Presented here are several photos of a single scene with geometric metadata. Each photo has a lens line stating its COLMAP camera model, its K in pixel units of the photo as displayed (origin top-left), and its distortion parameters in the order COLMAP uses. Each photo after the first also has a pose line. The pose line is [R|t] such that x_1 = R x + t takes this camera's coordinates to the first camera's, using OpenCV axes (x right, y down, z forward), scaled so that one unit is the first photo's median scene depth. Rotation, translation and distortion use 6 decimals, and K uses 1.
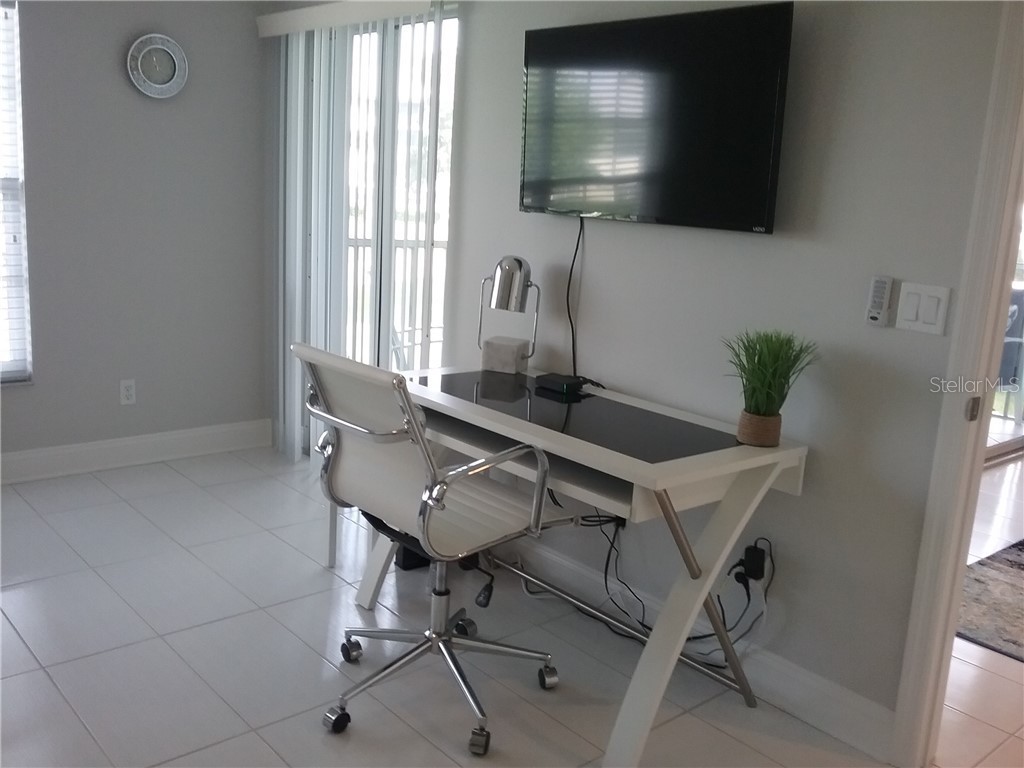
lens RADIAL K [[945.6, 0, 525.5], [0, 945.6, 377.5], [0, 0, 1]] dist [0.104118, -0.208787]
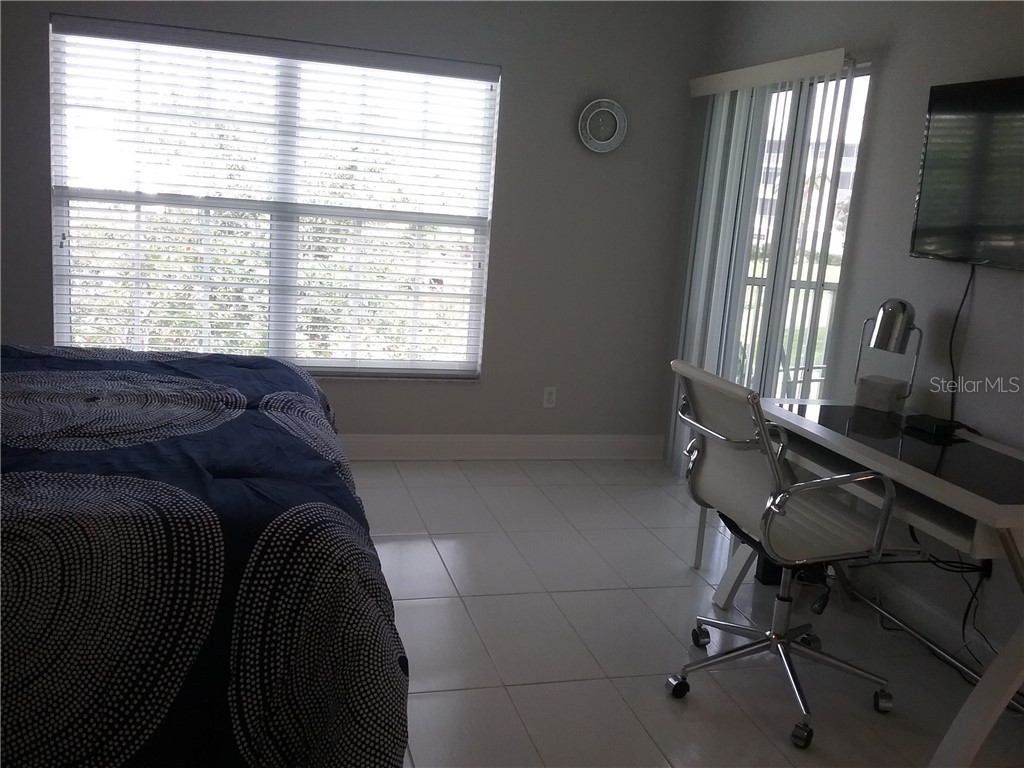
lens RADIAL K [[945.6, 0, 525.5], [0, 945.6, 377.5], [0, 0, 1]] dist [0.104118, -0.208787]
pose [[0.903769, 0.091739, -0.418074, 0.065866], [-0.109080, 0.993875, -0.017714, 0.020688], [0.413888, 0.061612, 0.908240, -0.116399]]
